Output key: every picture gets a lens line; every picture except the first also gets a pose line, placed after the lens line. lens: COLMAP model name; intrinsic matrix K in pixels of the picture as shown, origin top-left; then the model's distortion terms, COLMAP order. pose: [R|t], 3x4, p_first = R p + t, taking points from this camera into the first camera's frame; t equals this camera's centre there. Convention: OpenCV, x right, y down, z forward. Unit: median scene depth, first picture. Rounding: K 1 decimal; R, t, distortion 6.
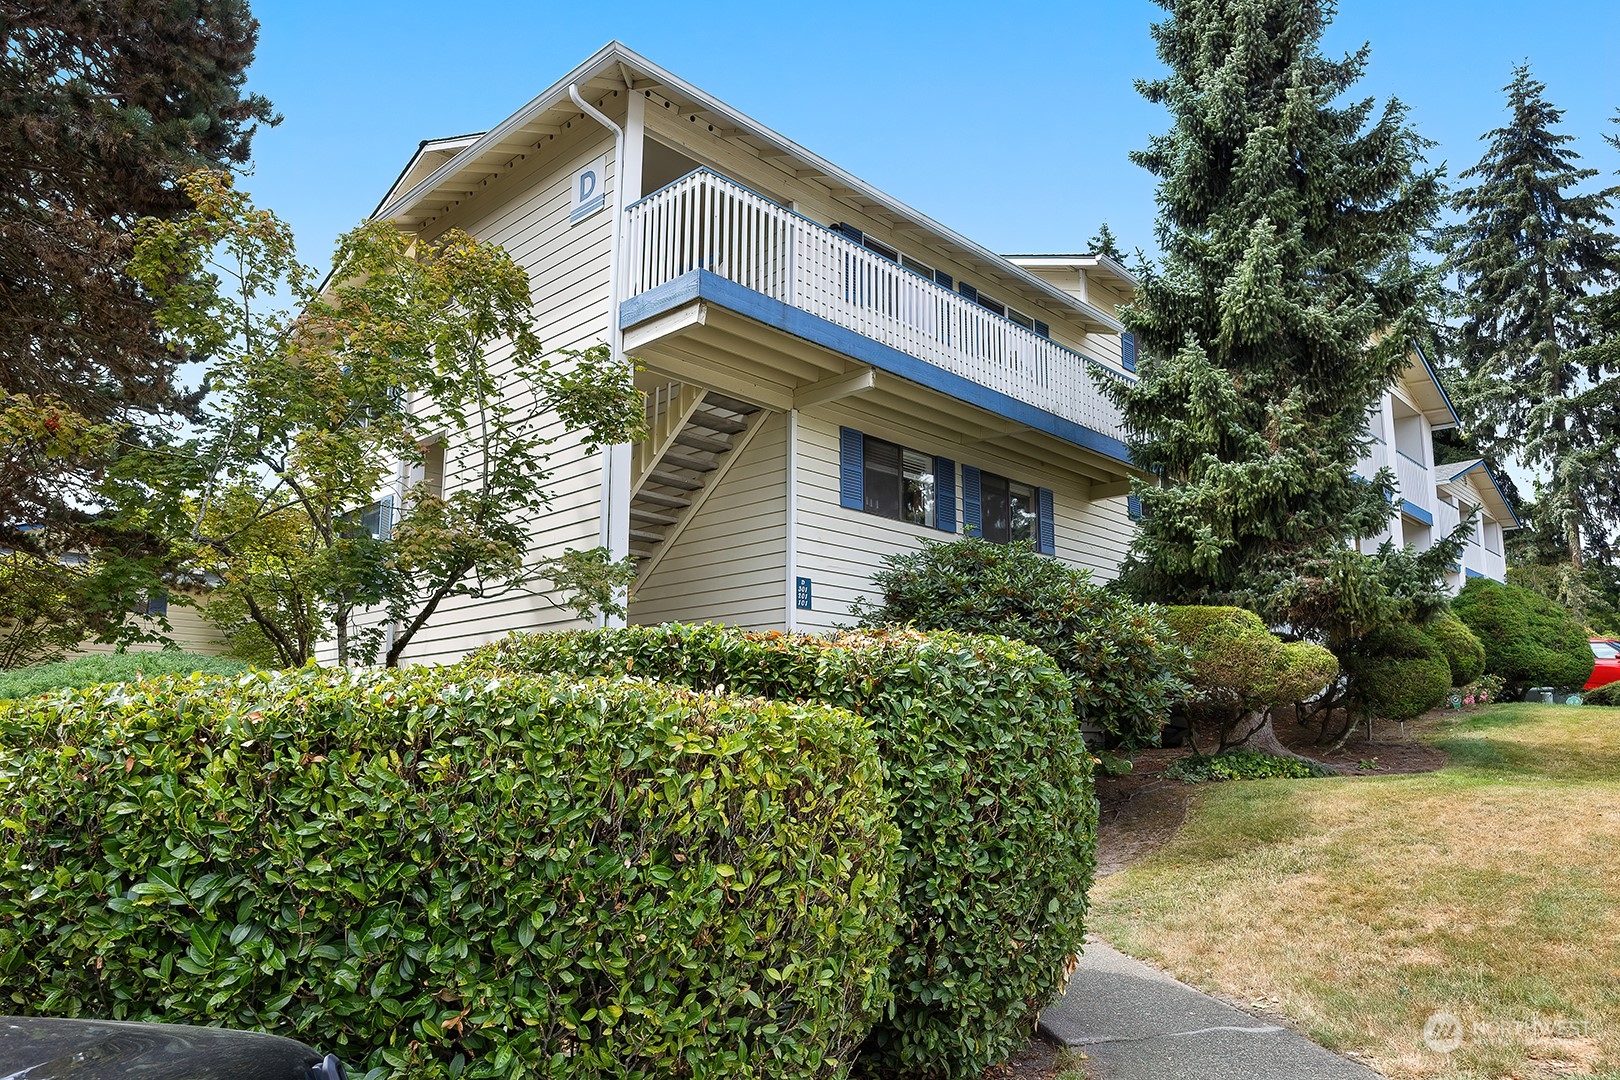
lens RADIAL K [[1099.3, 0, 809.7], [0, 1099.3, 542.5], [0, 0, 1]] dist [-0.005603, -0.000245]
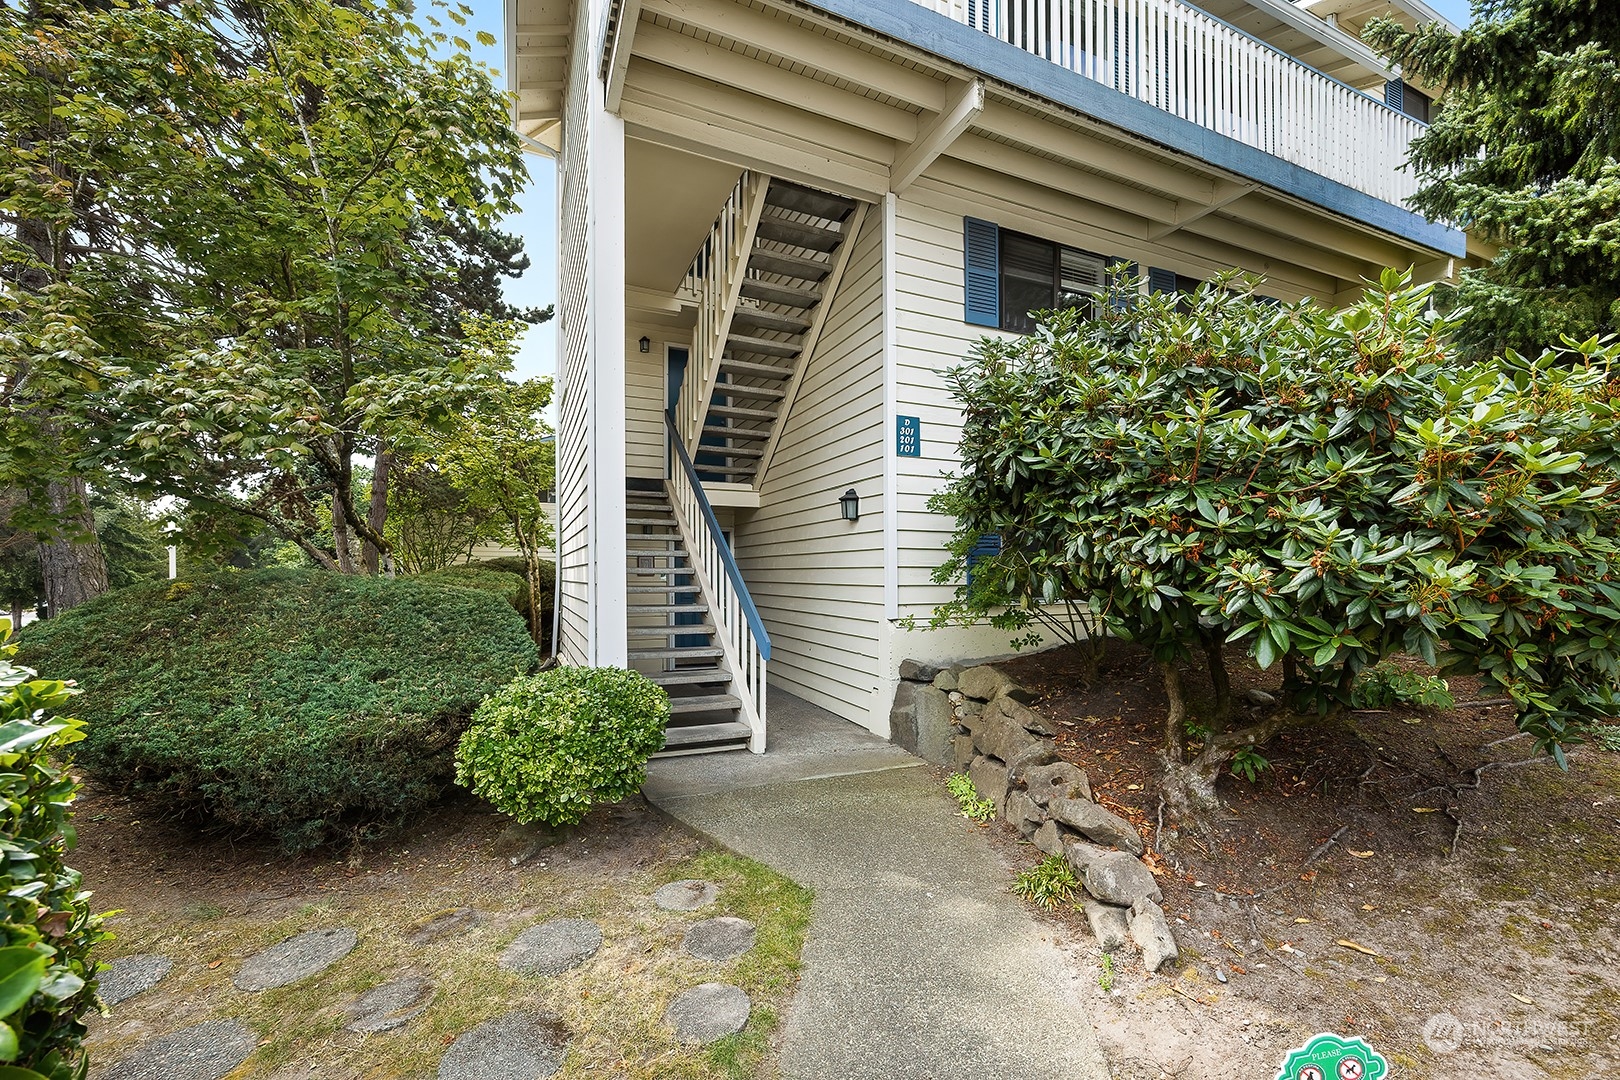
lens RADIAL K [[649.5, 0, 819.1], [0, 649.5, 565.9], [0, 0, 1]] dist [0.002830, -0.000519]
pose [[0.930952, -0.009497, -0.365017, 0.106971], [0.073045, 0.984299, 0.160687, 0.059696], [0.357760, -0.176255, 0.917029, 0.550323]]
